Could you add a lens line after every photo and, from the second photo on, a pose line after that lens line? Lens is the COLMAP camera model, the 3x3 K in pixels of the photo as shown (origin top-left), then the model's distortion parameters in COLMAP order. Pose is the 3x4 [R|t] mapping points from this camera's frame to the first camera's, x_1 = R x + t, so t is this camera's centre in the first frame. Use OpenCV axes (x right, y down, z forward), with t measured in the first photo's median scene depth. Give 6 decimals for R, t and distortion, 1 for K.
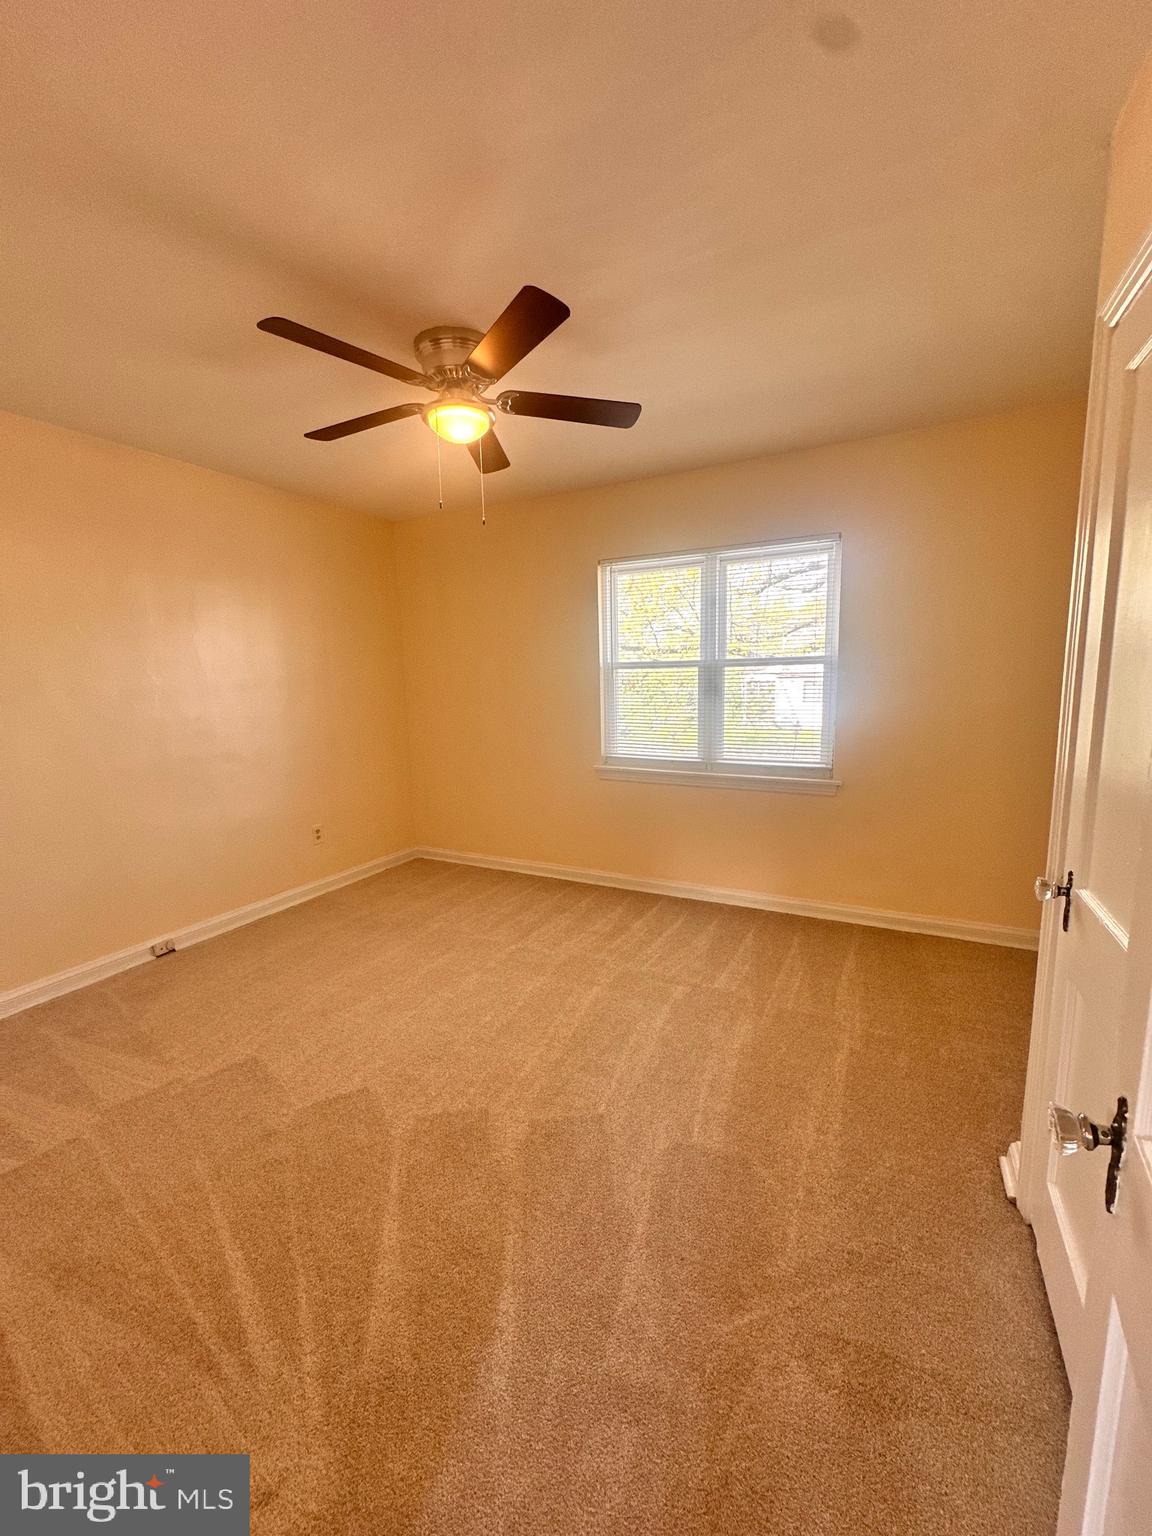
lens RADIAL K [[612.2, 0, 572.3], [0, 612.2, 771.7], [0, 0, 1]] dist [-0.014205, 0.000152]
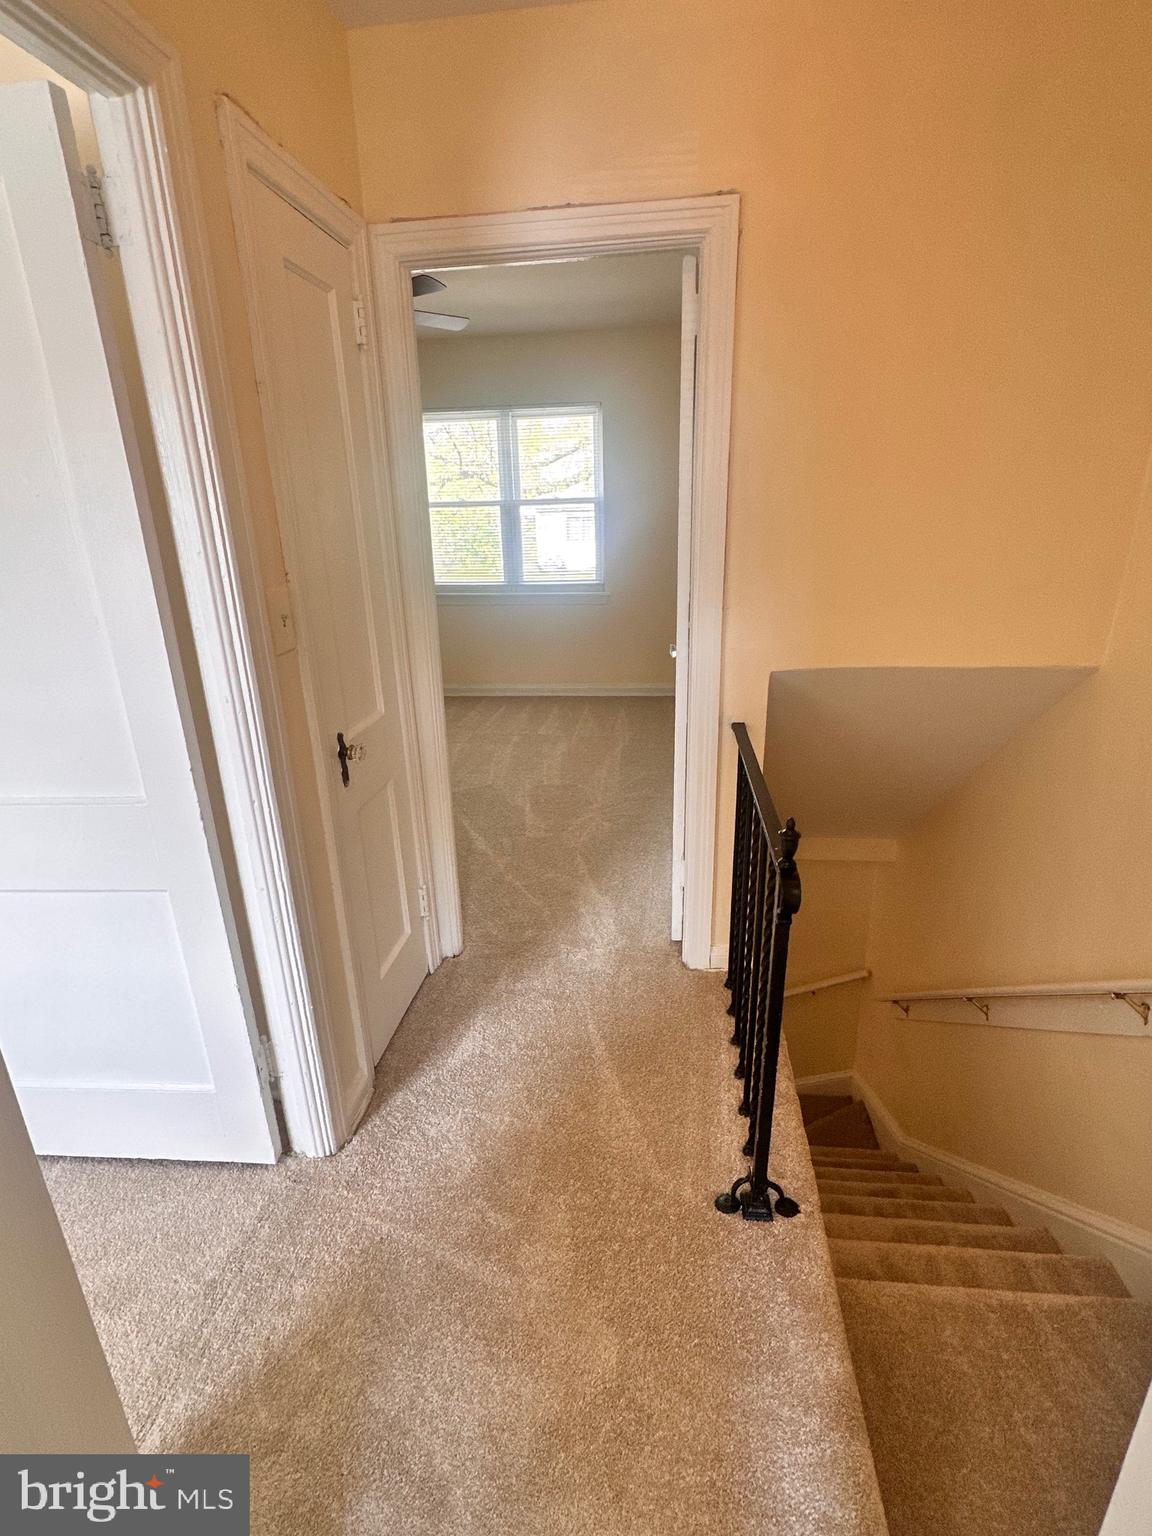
lens RADIAL K [[781.5, 0, 578.9], [0, 781.5, 775.5], [0, 0, 1]] dist [0.001562, -0.000326]
pose [[0.929857, -0.120997, 0.347456, -0.273114], [0.059348, 0.981336, 0.182912, 0.089267], [-0.363103, -0.149461, 0.919683, -0.623848]]
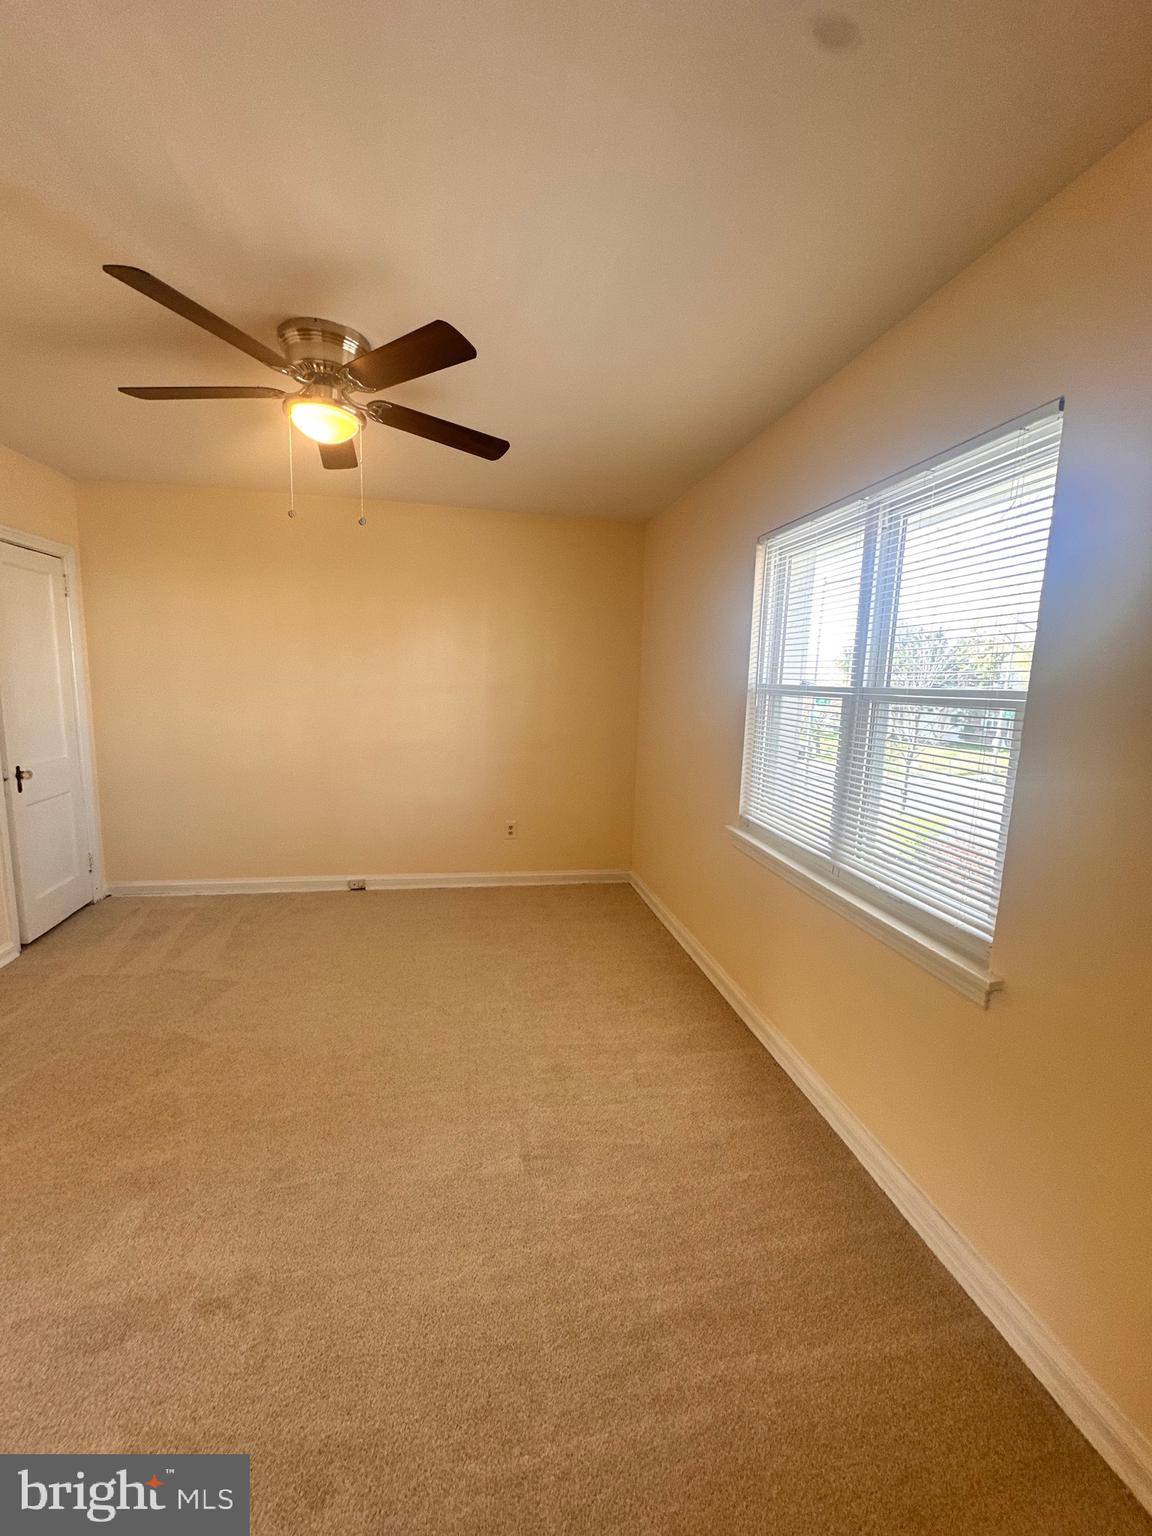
lens RADIAL K [[612.2, 0, 581.6], [0, 612.2, 766.6], [0, 0, 1]] dist [-0.014205, 0.000152]
pose [[0.627776, 0.151937, -0.763422, 0.532485], [-0.168249, 0.984066, 0.057495, -0.102706], [0.759993, 0.092351, 0.643336, 0.458953]]
